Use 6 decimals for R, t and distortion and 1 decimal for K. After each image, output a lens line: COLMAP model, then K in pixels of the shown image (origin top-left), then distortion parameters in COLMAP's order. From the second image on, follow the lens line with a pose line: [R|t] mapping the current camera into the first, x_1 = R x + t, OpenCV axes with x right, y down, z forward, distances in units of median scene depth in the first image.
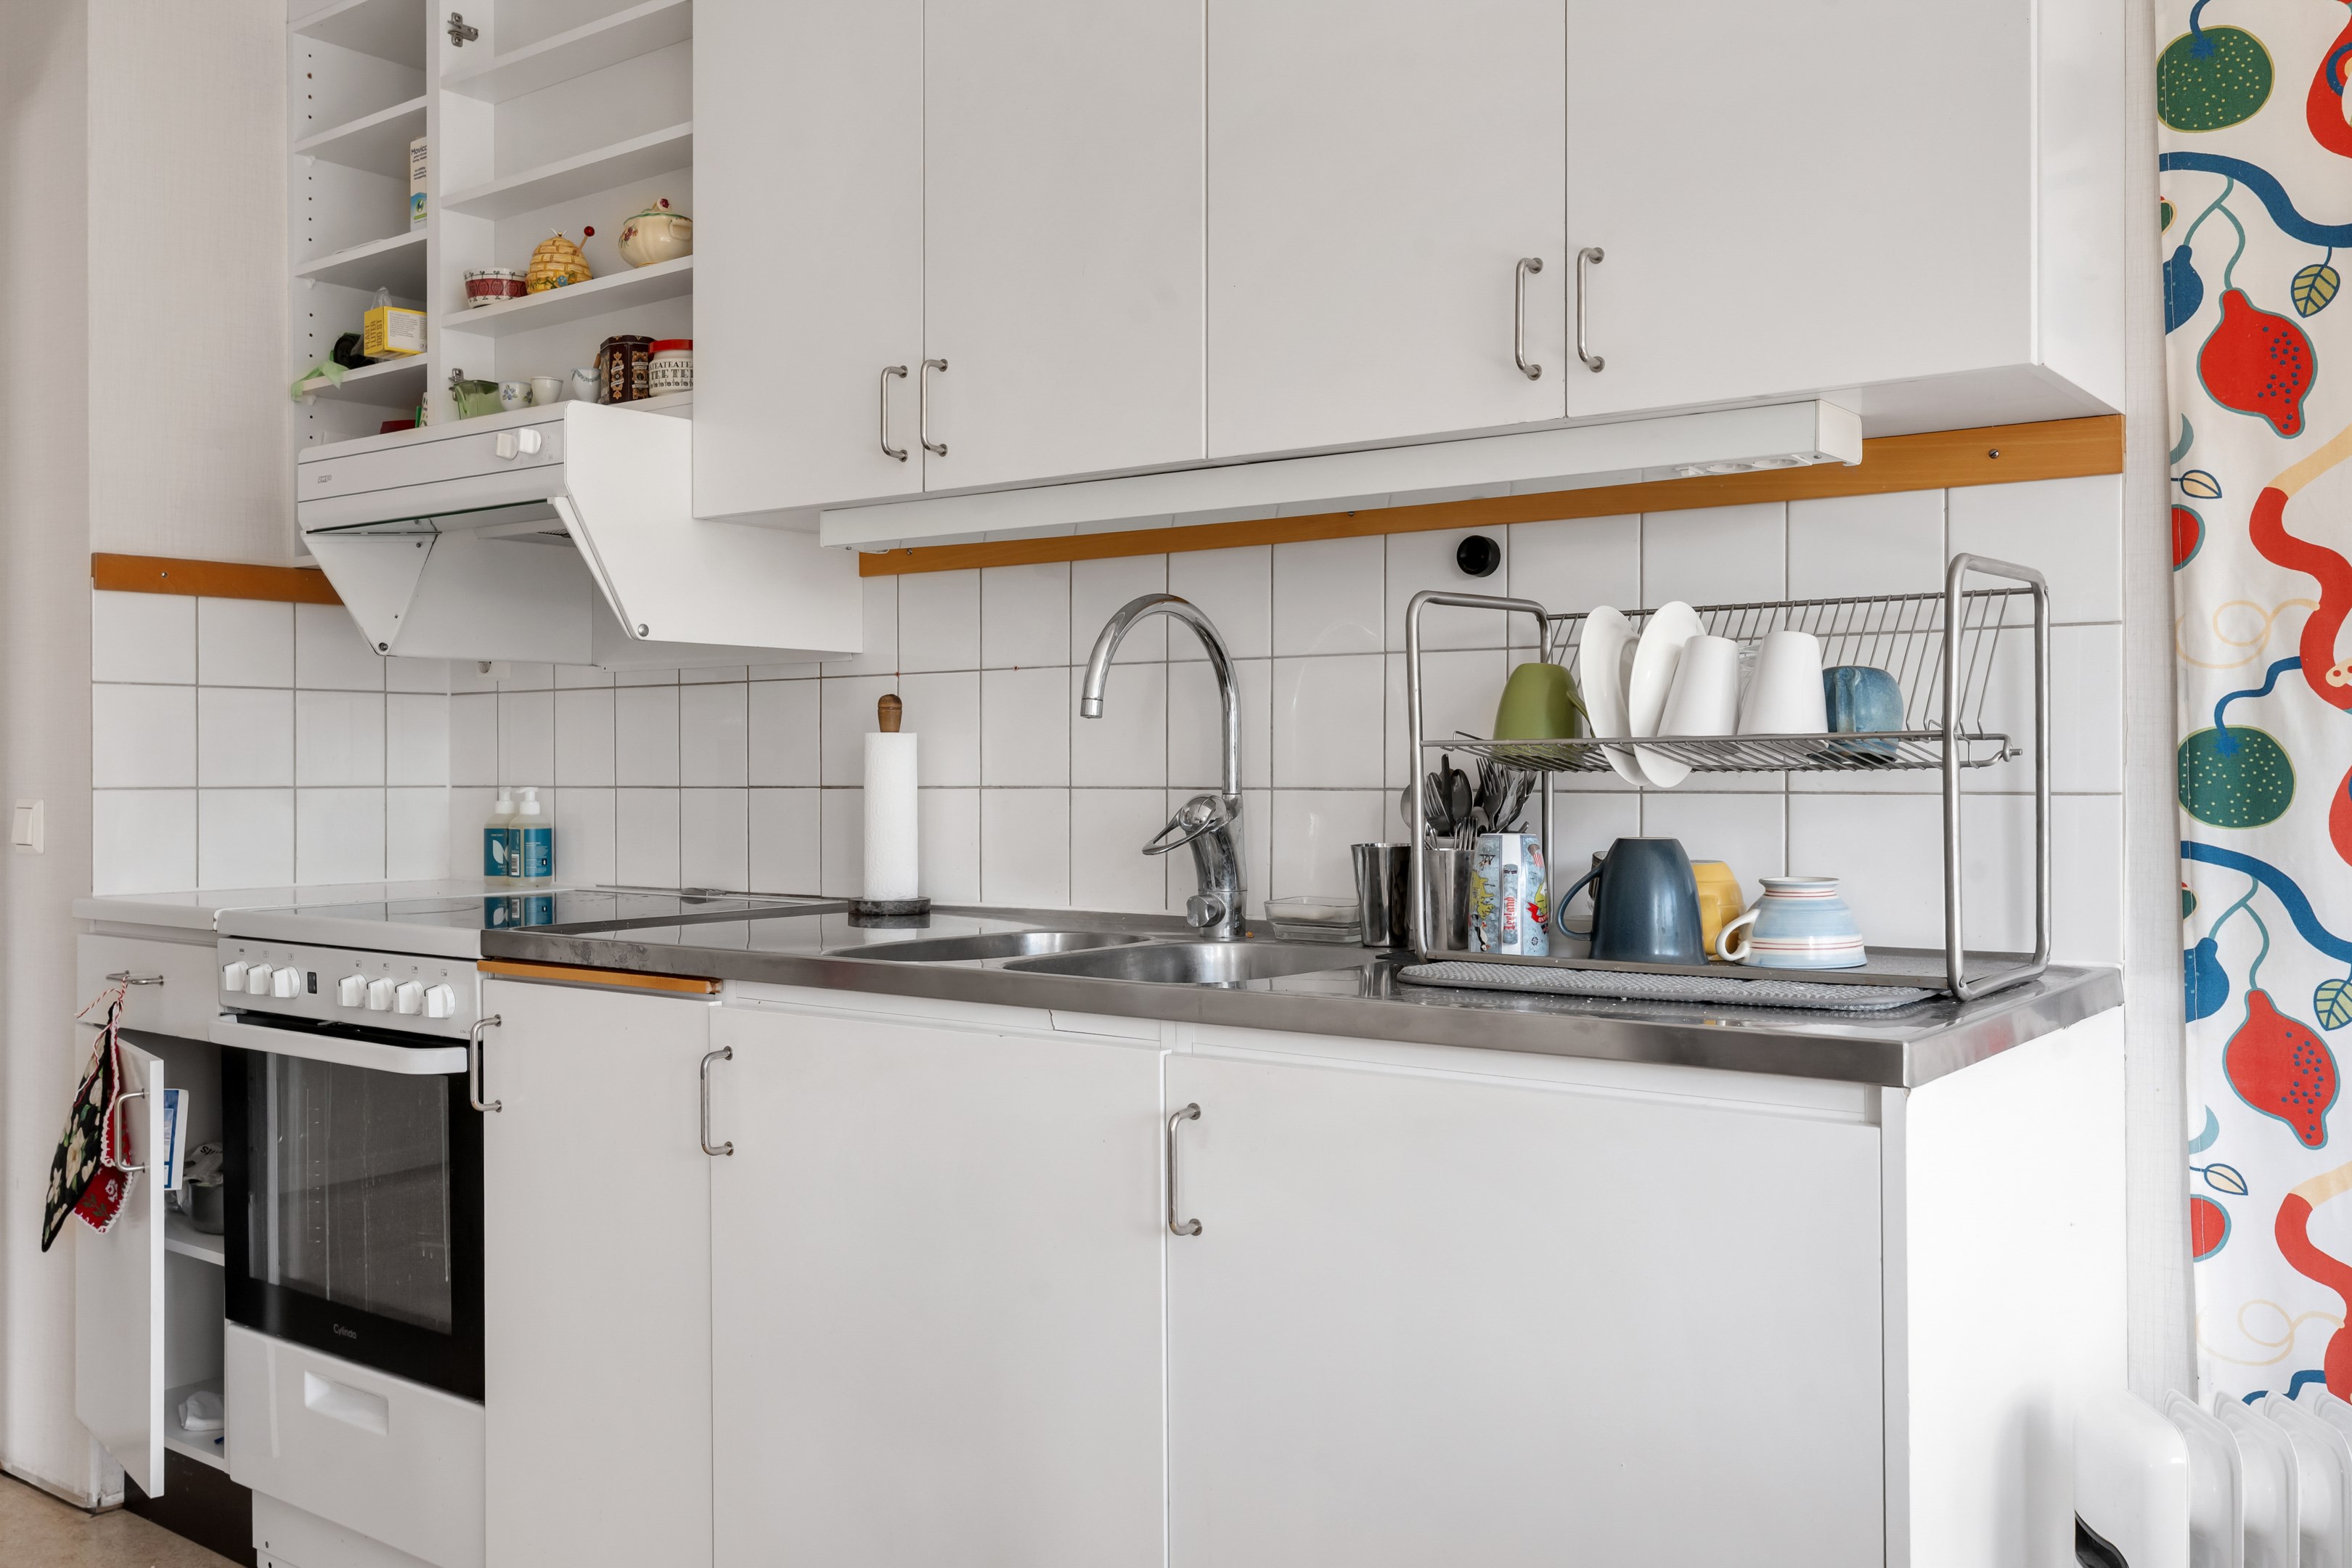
lens RADIAL K [[2013.2, 0, 1174.9], [0, 2013.2, 756.3], [0, 0, 1]] dist [-0.003499, -0.009436]
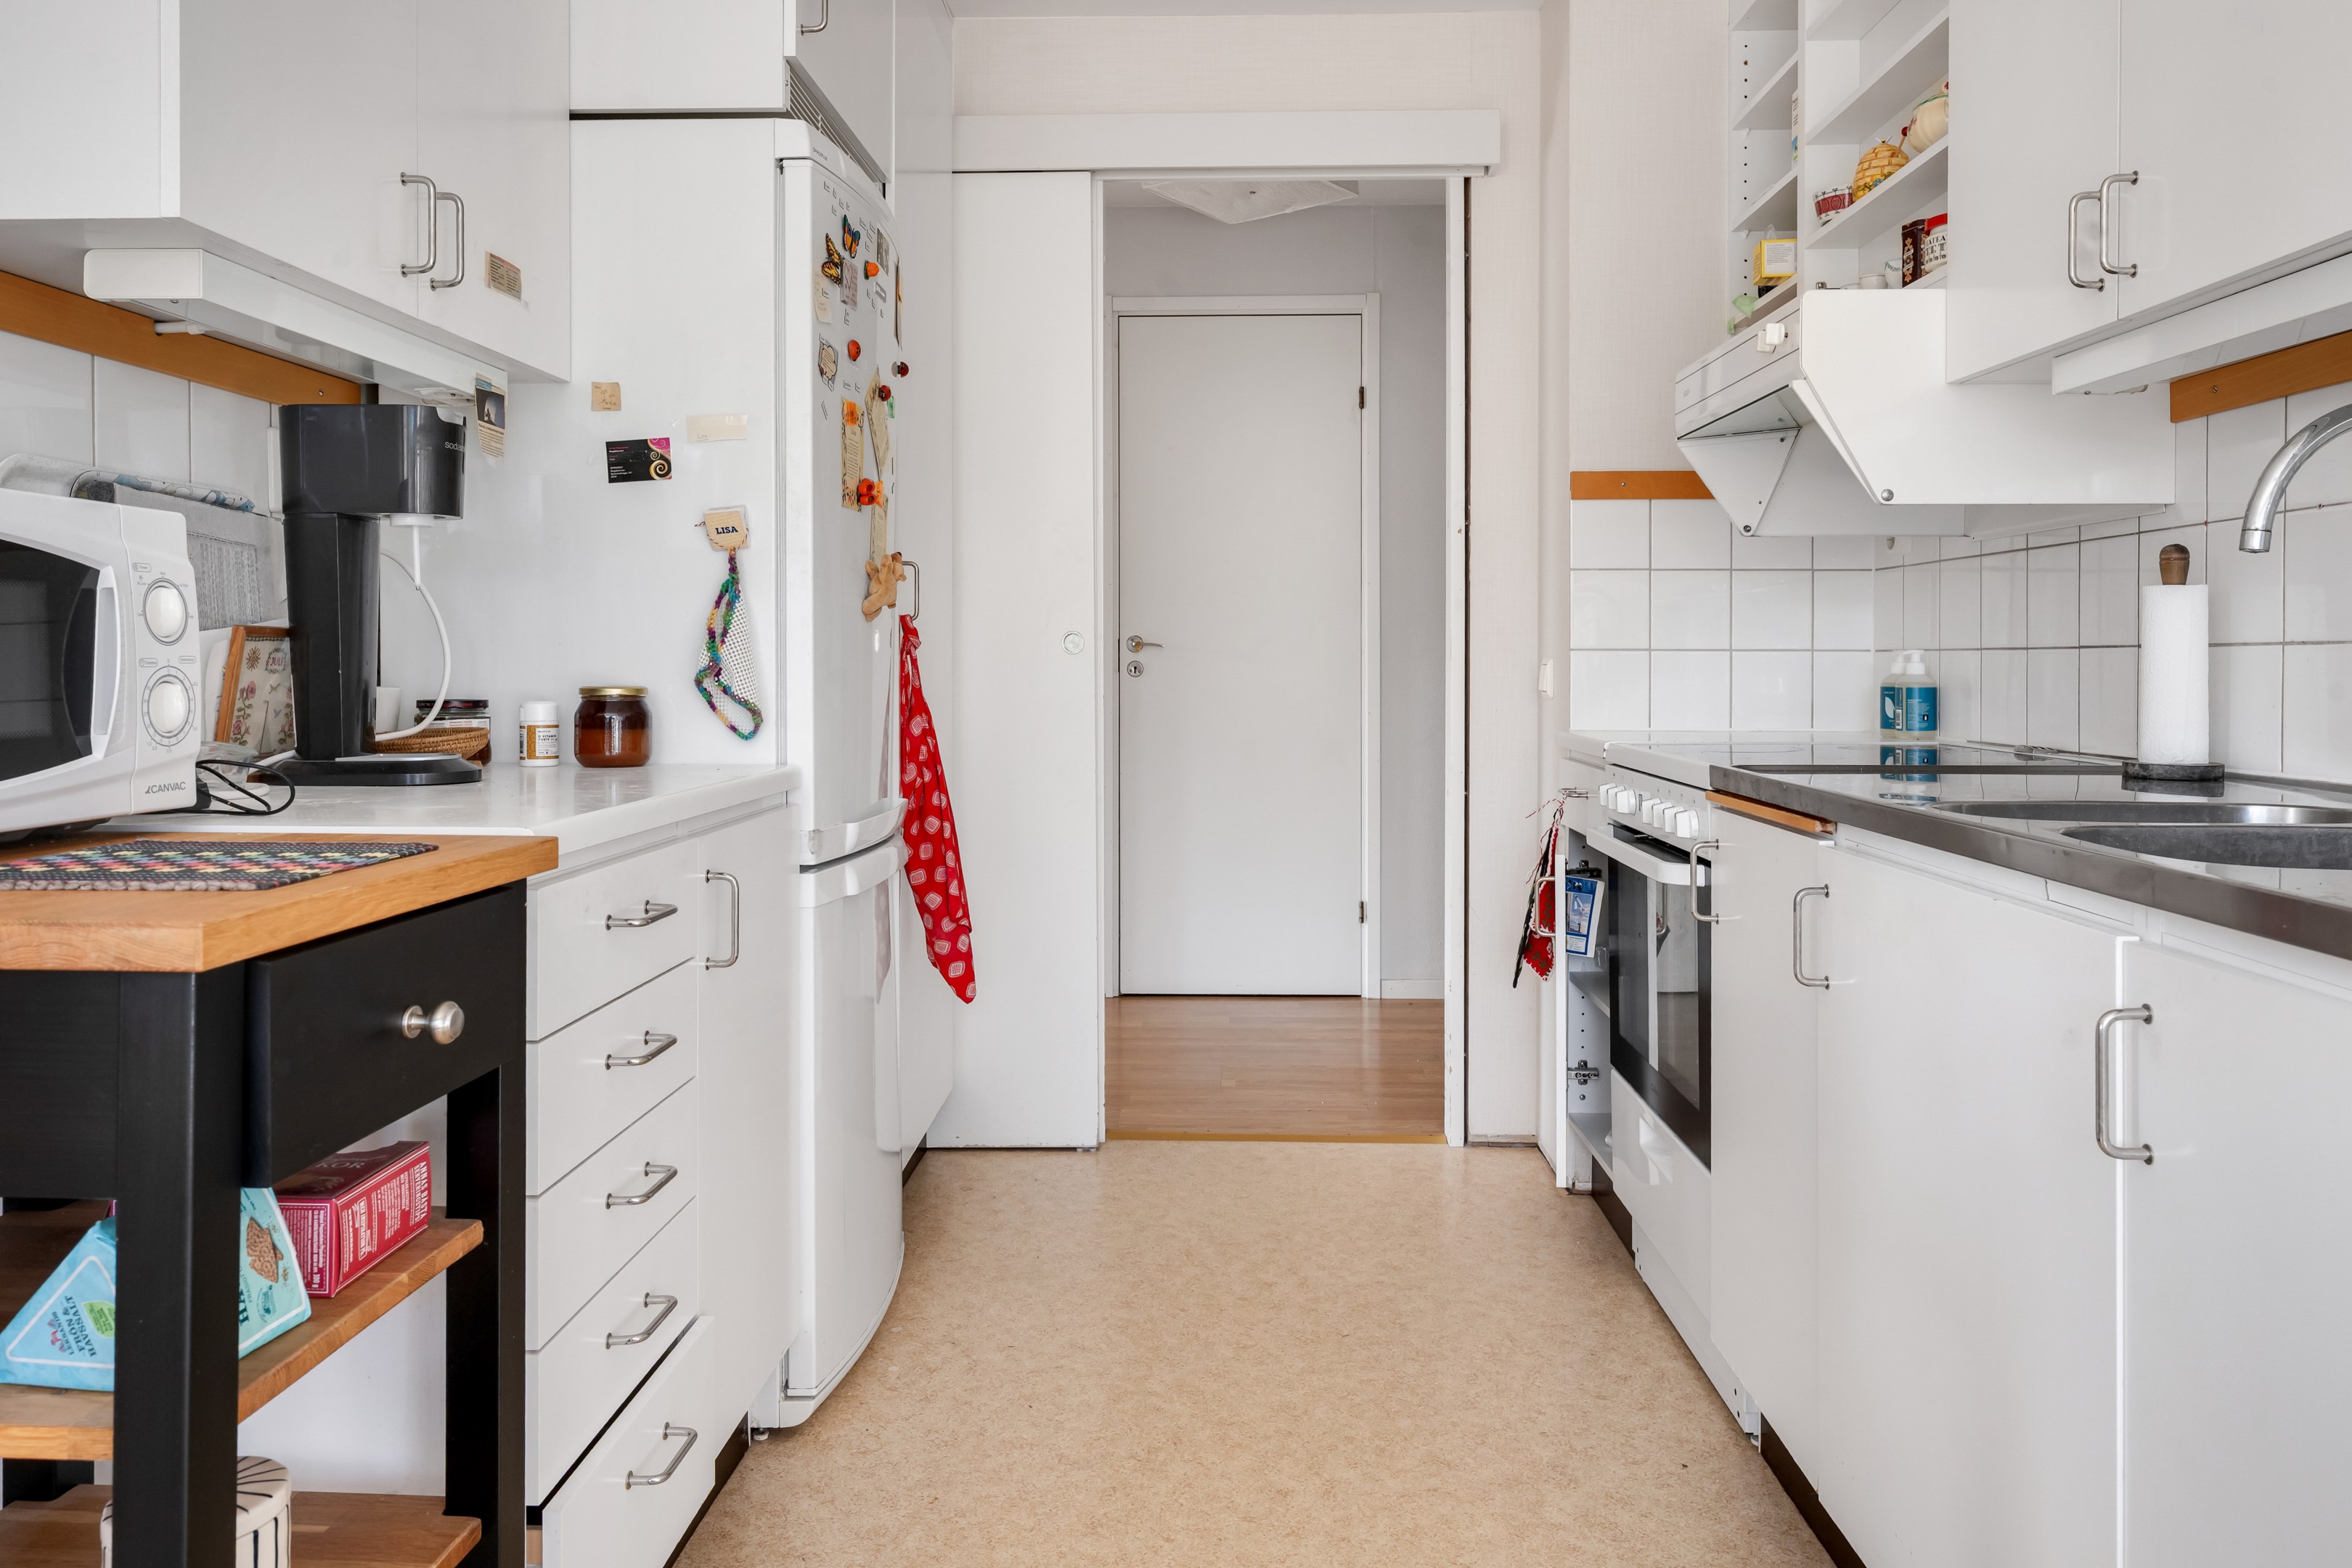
lens RADIAL K [[1612.1, 0, 1175.6], [0, 1612.1, 666.3], [0, 0, 1]] dist [0.002667, -0.001004]
pose [[0.575780, 0.007293, -0.817572, 0.199836], [0.002979, 0.999935, 0.011018, 0.015901], [0.817599, -0.008779, 0.575721, 0.184628]]
